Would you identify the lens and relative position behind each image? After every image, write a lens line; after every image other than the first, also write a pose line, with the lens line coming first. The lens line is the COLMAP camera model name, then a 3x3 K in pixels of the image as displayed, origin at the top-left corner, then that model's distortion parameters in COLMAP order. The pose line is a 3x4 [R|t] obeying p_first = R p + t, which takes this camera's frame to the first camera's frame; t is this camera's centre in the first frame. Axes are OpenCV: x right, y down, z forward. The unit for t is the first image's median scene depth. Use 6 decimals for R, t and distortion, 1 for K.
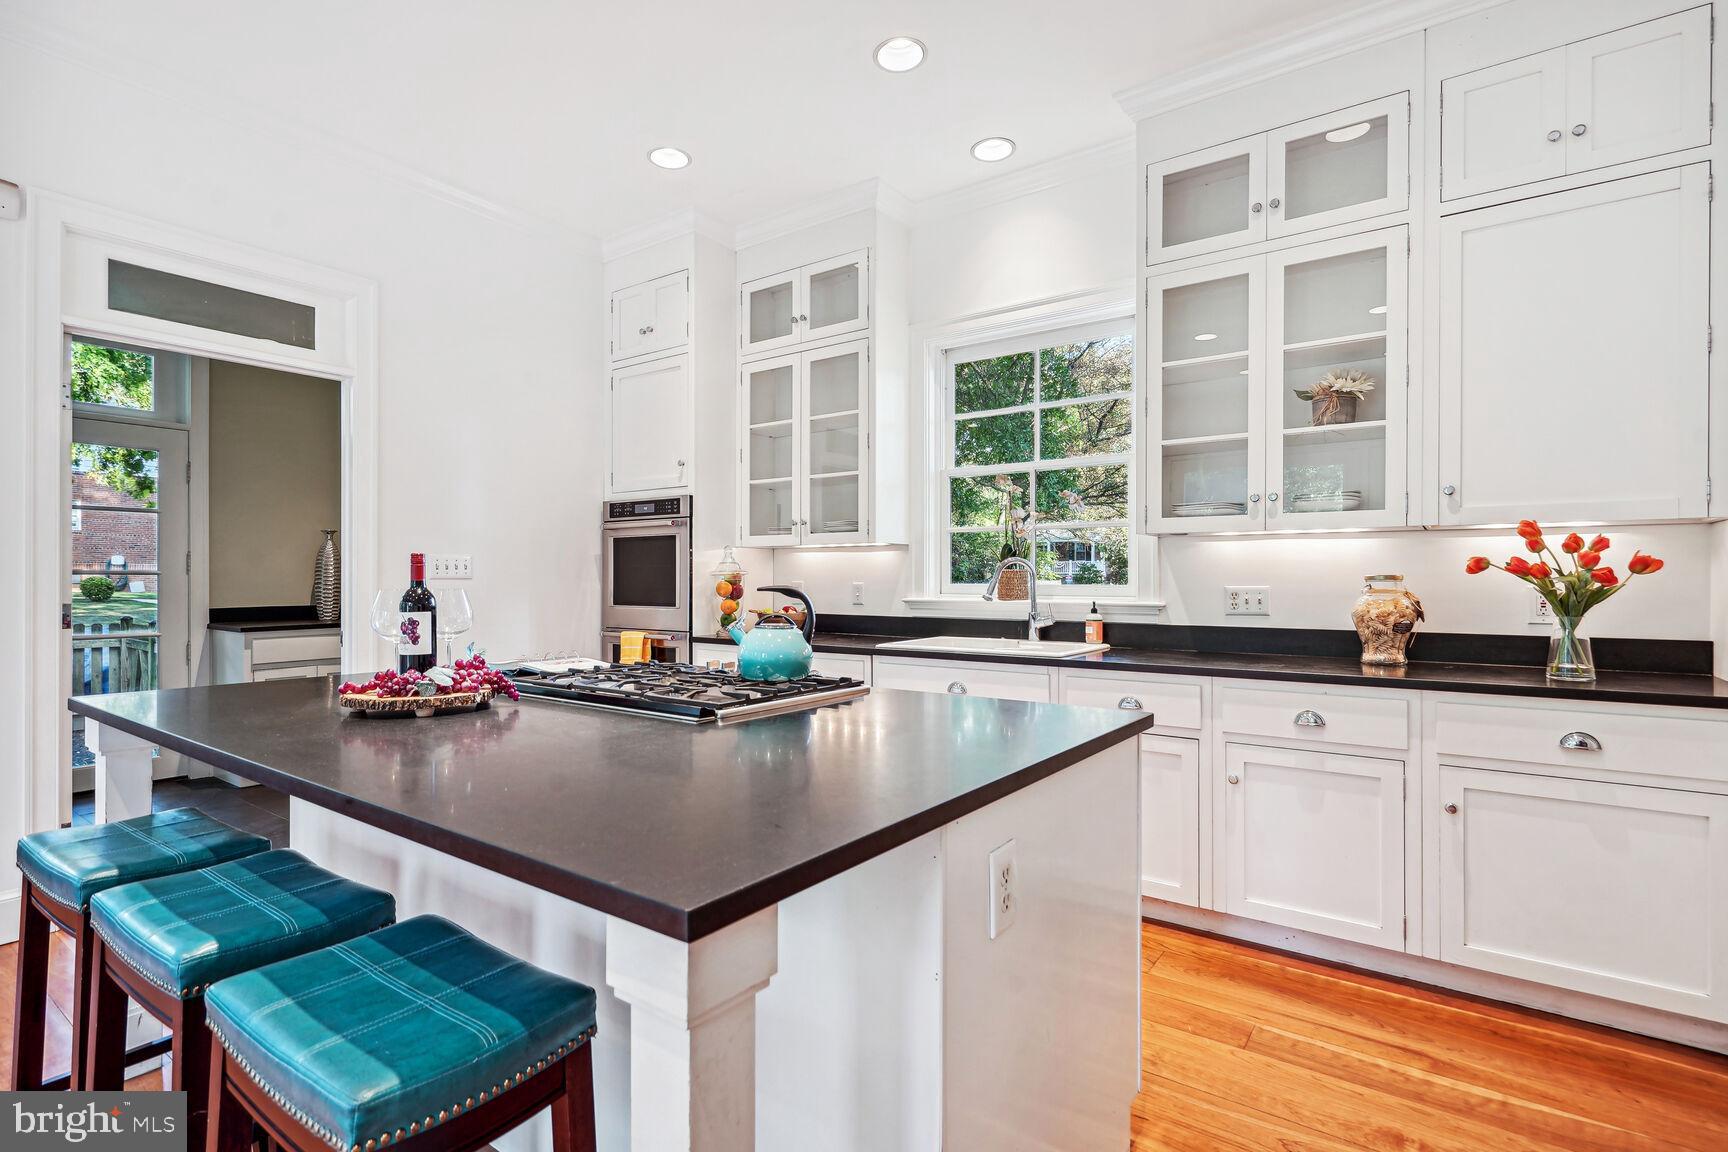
lens RADIAL K [[841.7, 0, 864.0], [0, 841.7, 576.0], [0, 0, 1]] dist [-0.000728, -0.000226]
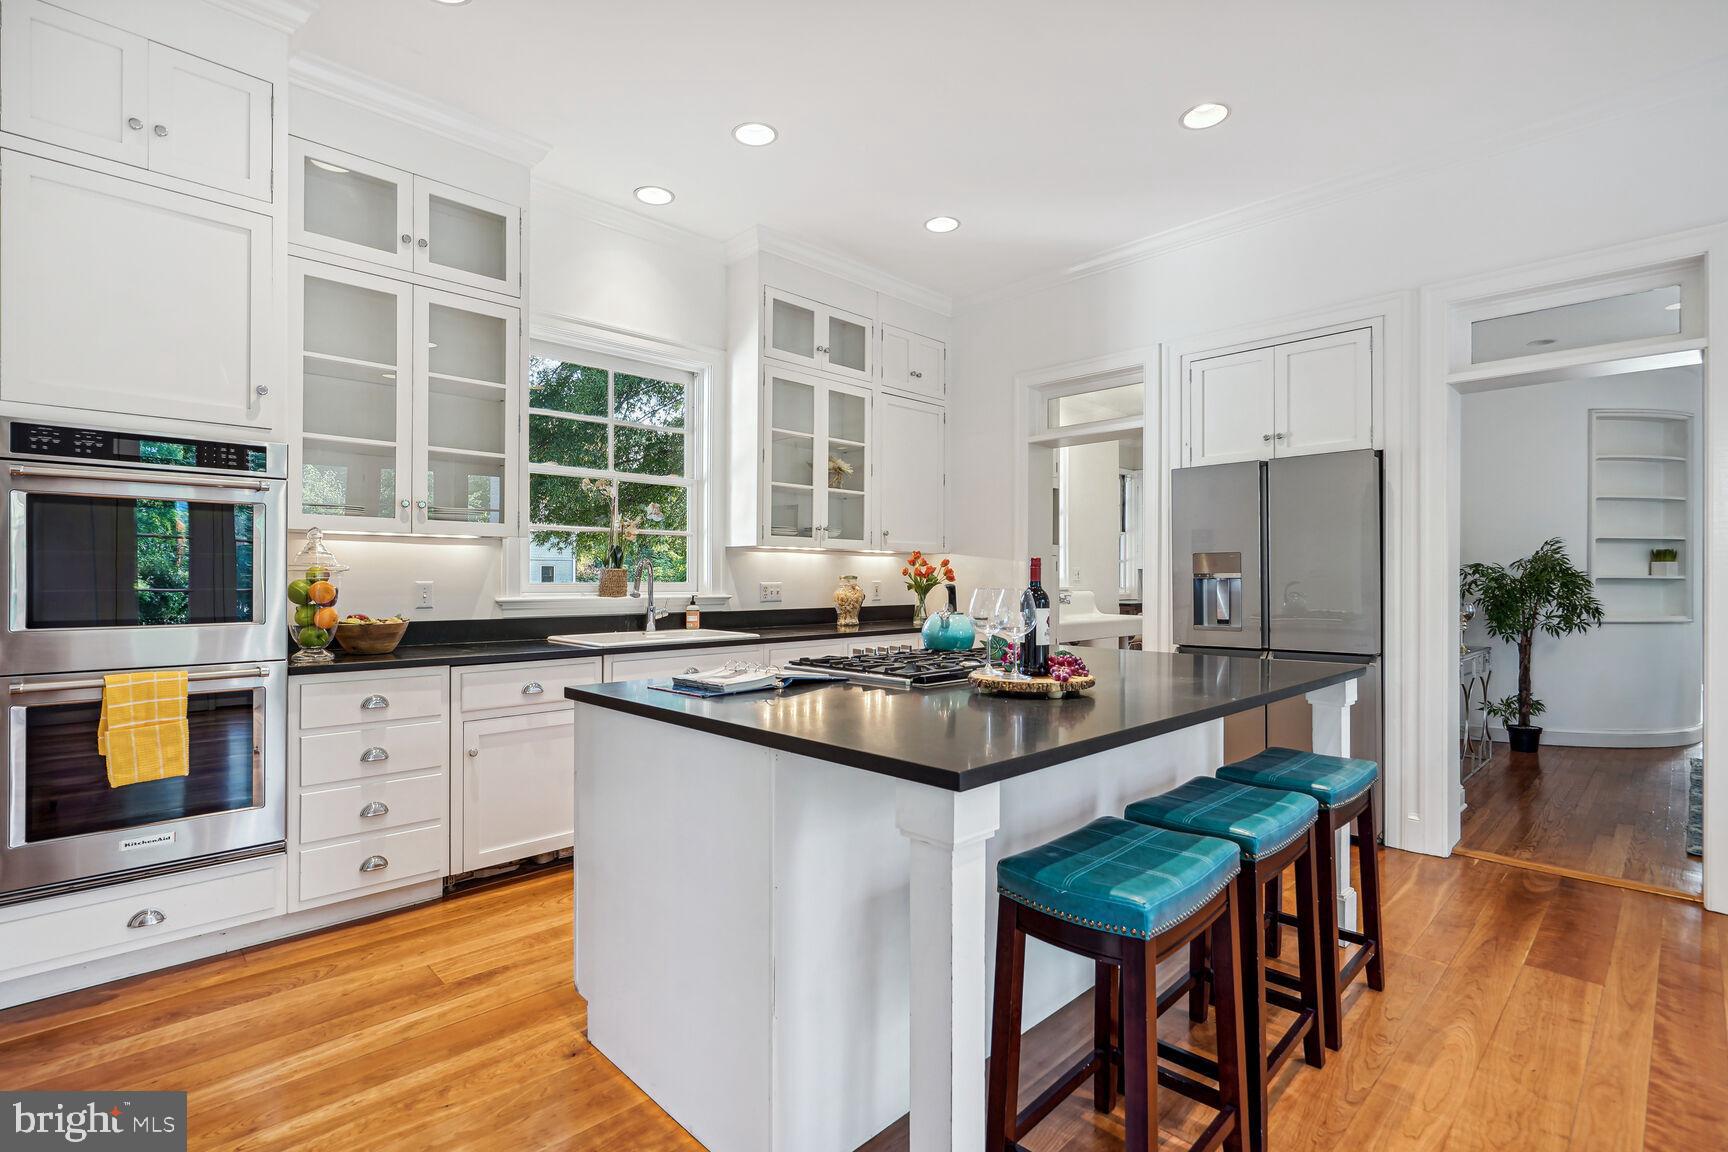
lens RADIAL K [[804.5, 0, 864.0], [0, 804.5, 576.0], [0, 0, 1]] dist [0.003252, 0.000551]
pose [[0.163609, 0.003019, 0.986521, -0.836786], [-0.005981, 0.999980, -0.002068, 0.002129], [-0.986507, -0.005562, 0.163623, 0.529673]]
